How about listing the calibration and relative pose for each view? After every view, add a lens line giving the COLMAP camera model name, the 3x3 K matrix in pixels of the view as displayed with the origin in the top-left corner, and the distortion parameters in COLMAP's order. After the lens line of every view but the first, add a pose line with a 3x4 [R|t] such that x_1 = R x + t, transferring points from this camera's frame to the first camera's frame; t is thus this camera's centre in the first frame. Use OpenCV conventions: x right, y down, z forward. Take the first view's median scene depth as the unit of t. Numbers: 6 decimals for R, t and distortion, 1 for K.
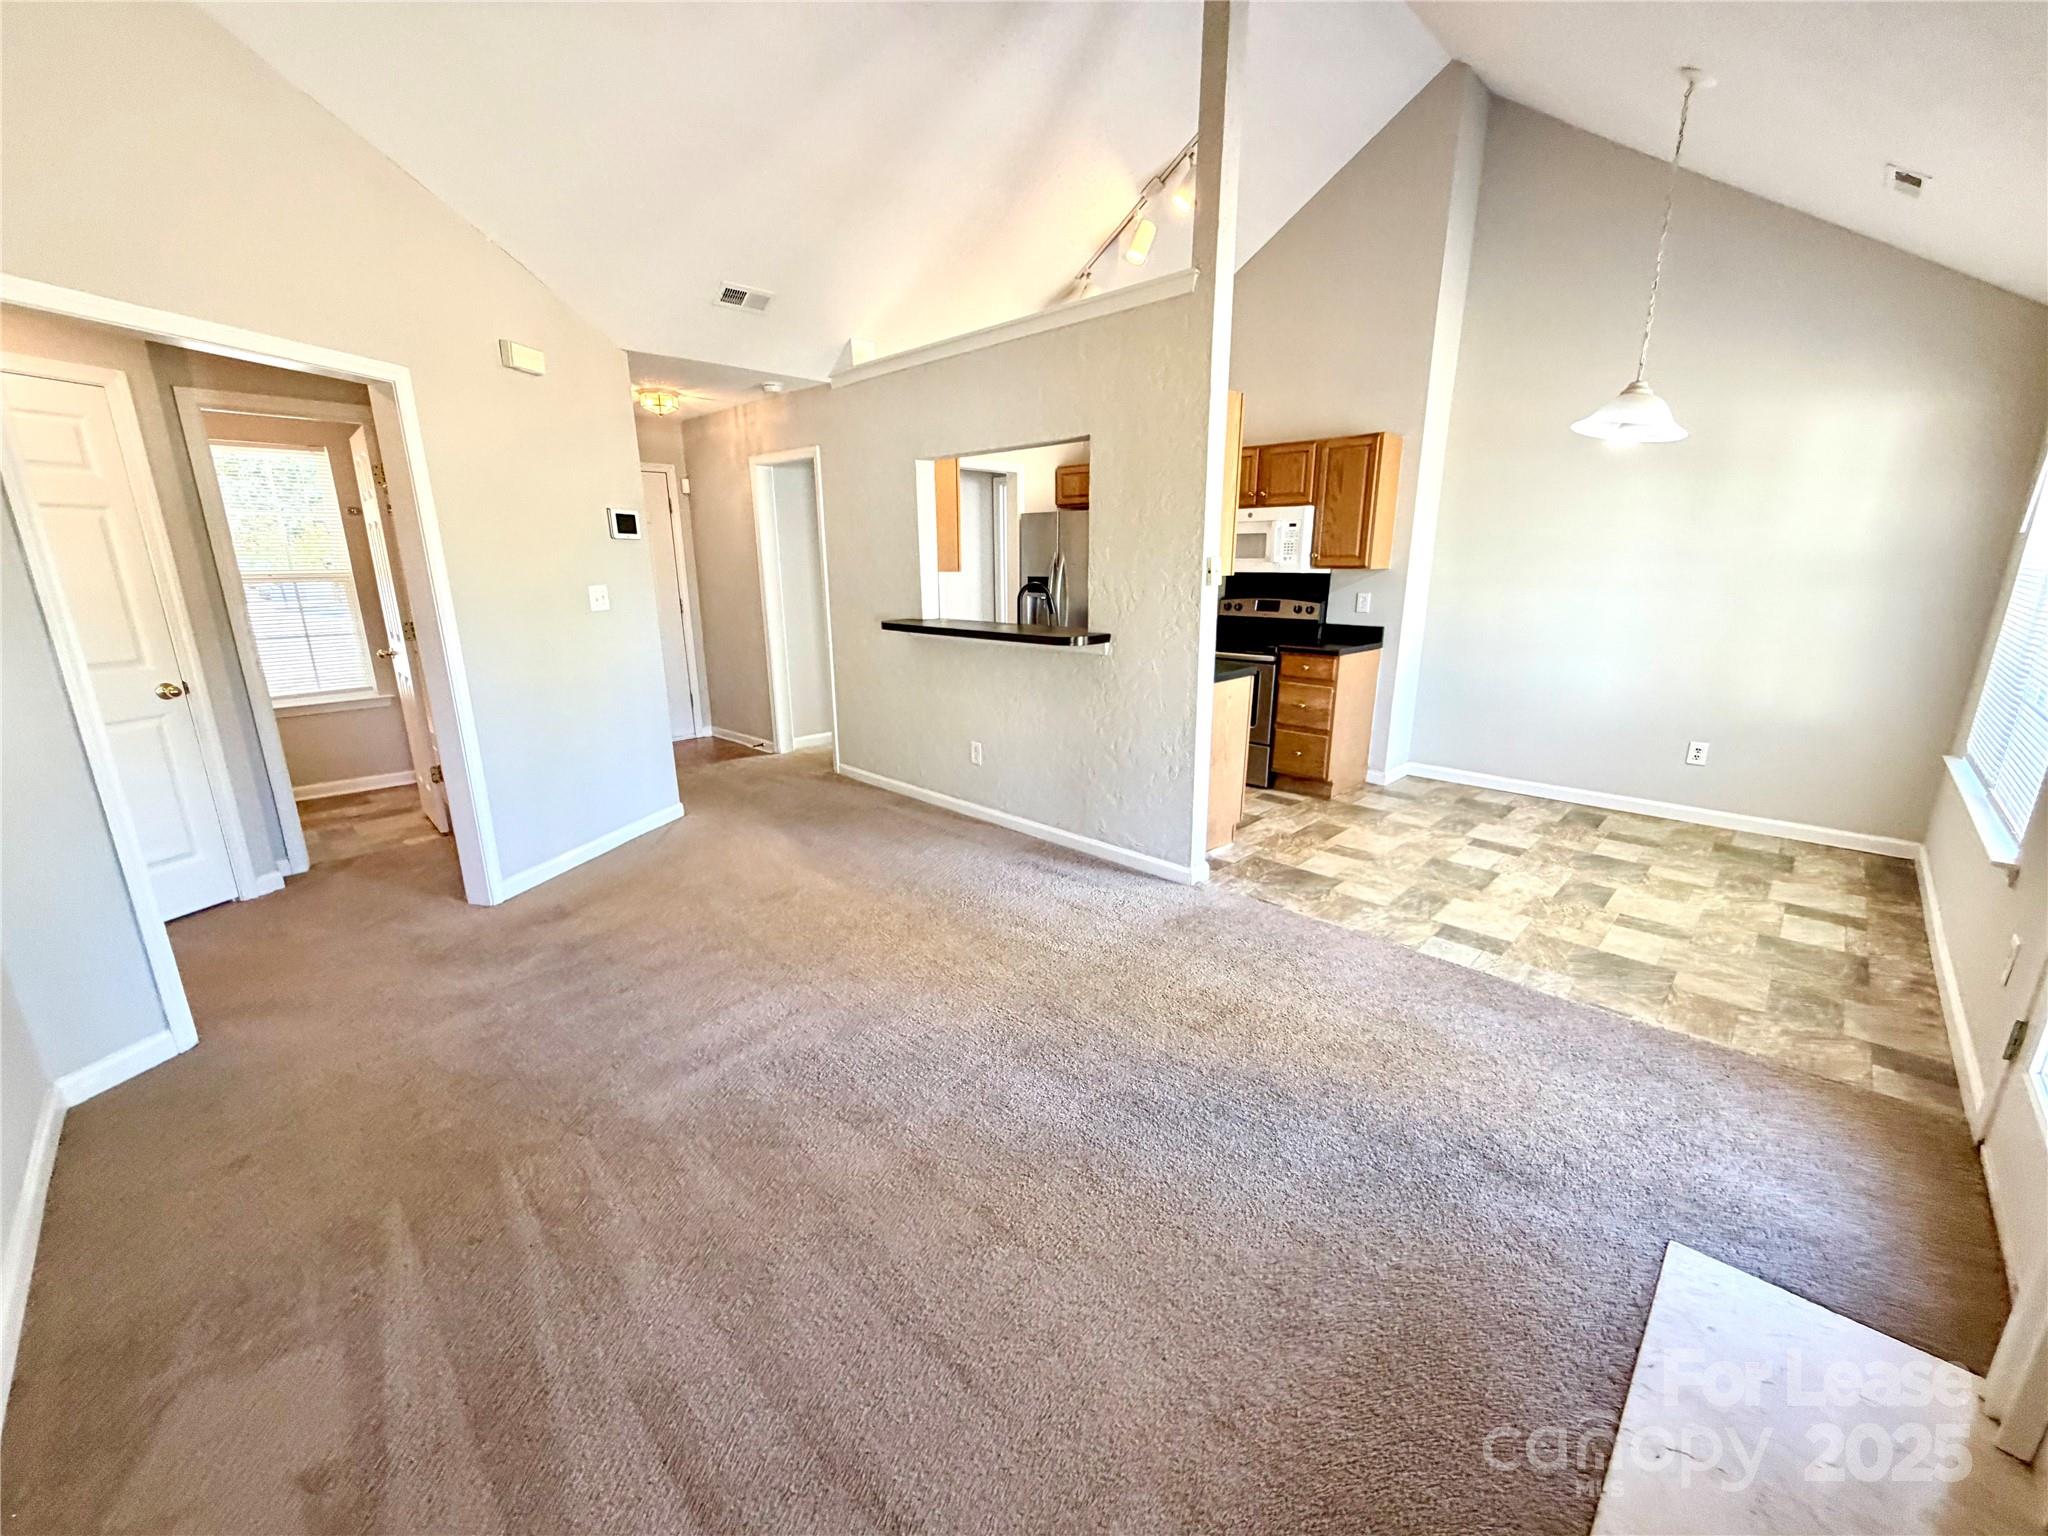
lens RADIAL K [[818.4, 0, 1018.6], [0, 818.4, 775.8], [0, 0, 1]] dist [-0.000088, 0.000225]
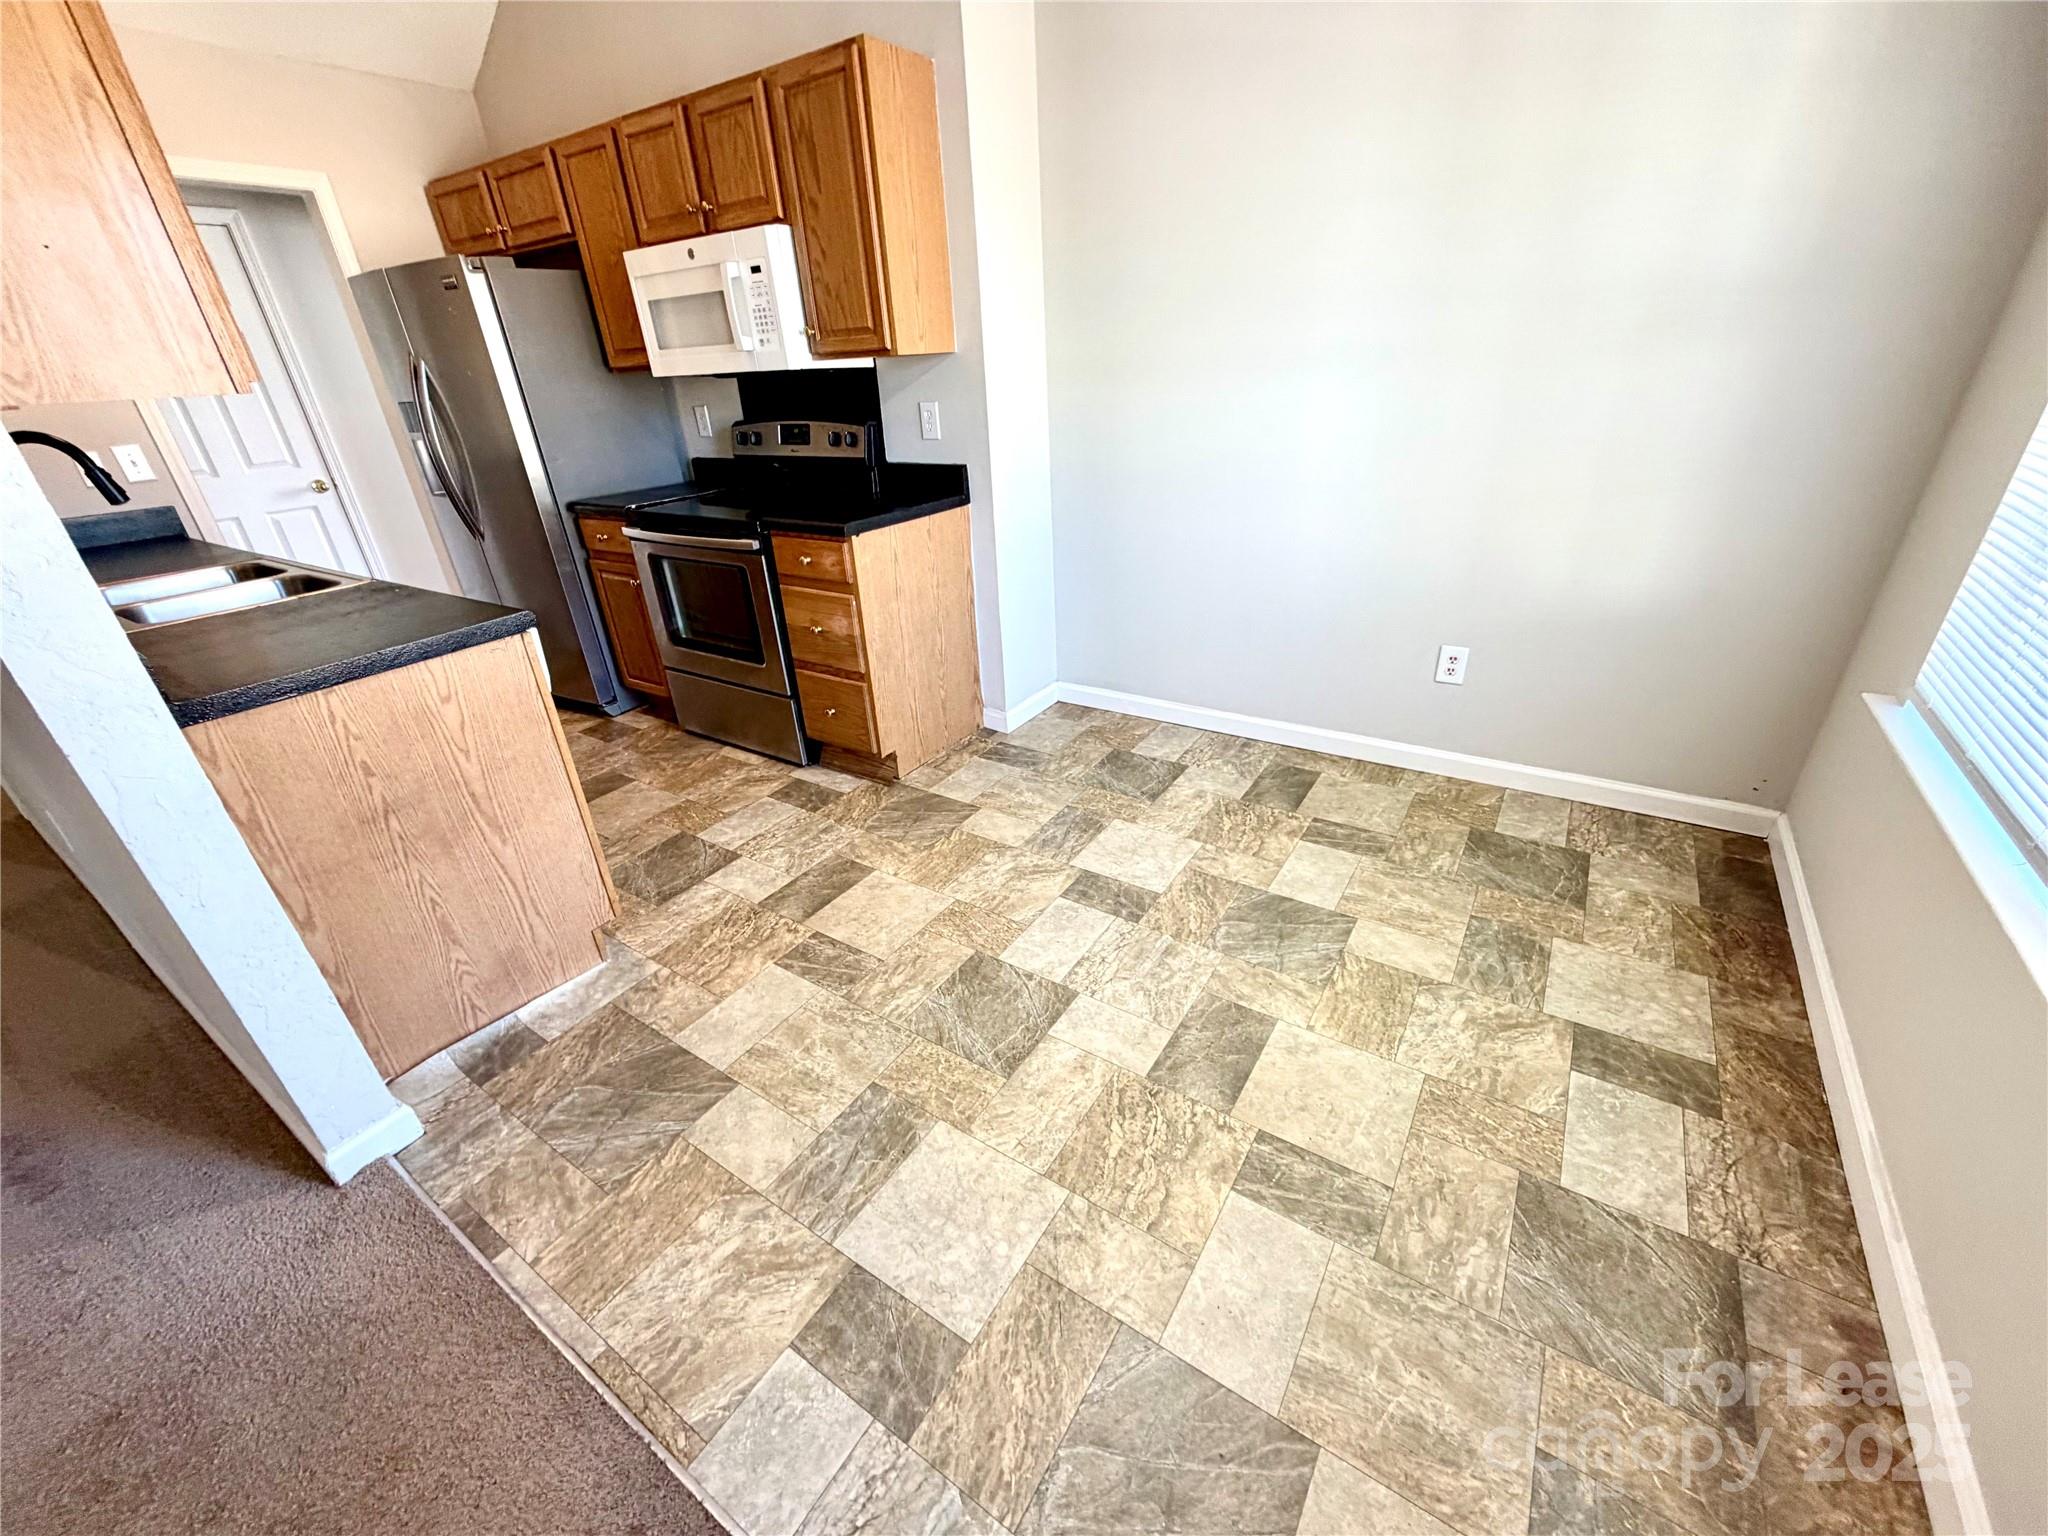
lens RADIAL K [[815.2, 0, 1020.0], [0, 815.2, 774.7], [0, 0, 1]] dist [-0.001038, 0.000200]
pose [[0.980599, -0.128996, 0.147597, 0.439163], [0.095087, 0.971463, 0.217299, -0.110170], [-0.171415, -0.199049, 0.964882, 0.484323]]
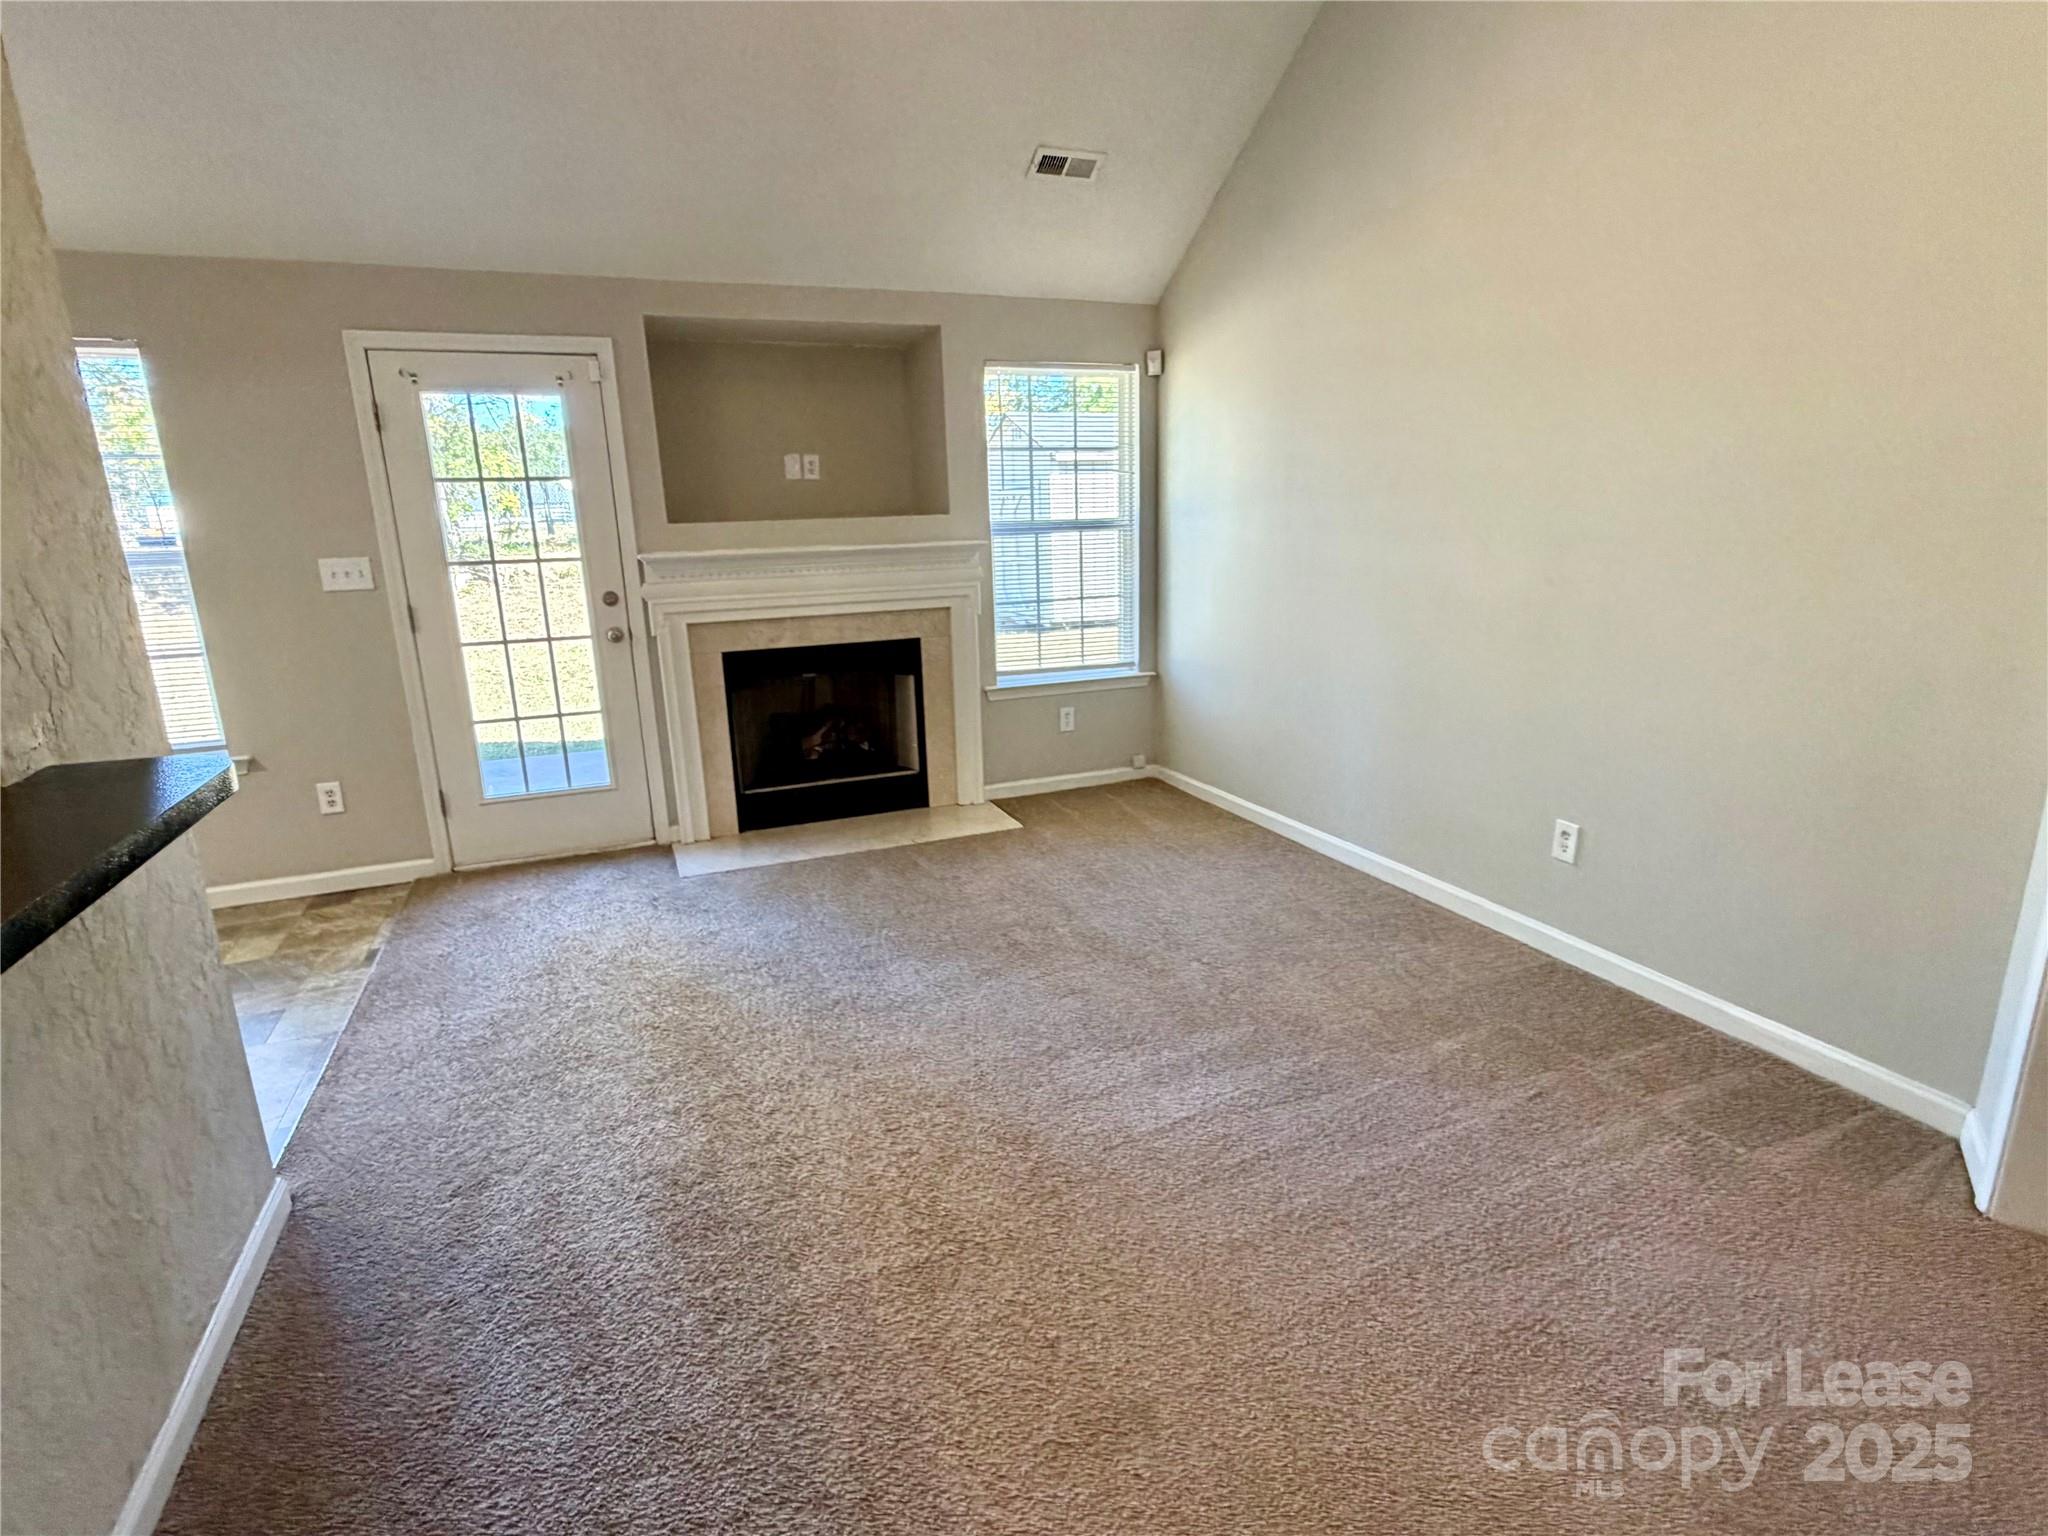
lens RADIAL K [[1035.5, 0, 1018.4], [0, 1035.5, 774.1], [0, 0, 1]] dist [0.002536, 0.000255]
pose [[-0.917039, -0.067824, 0.392988, -0.340178], [0.134376, 0.875254, 0.464622, -0.263008], [-0.375477, 0.478884, -0.793528, 1.010468]]
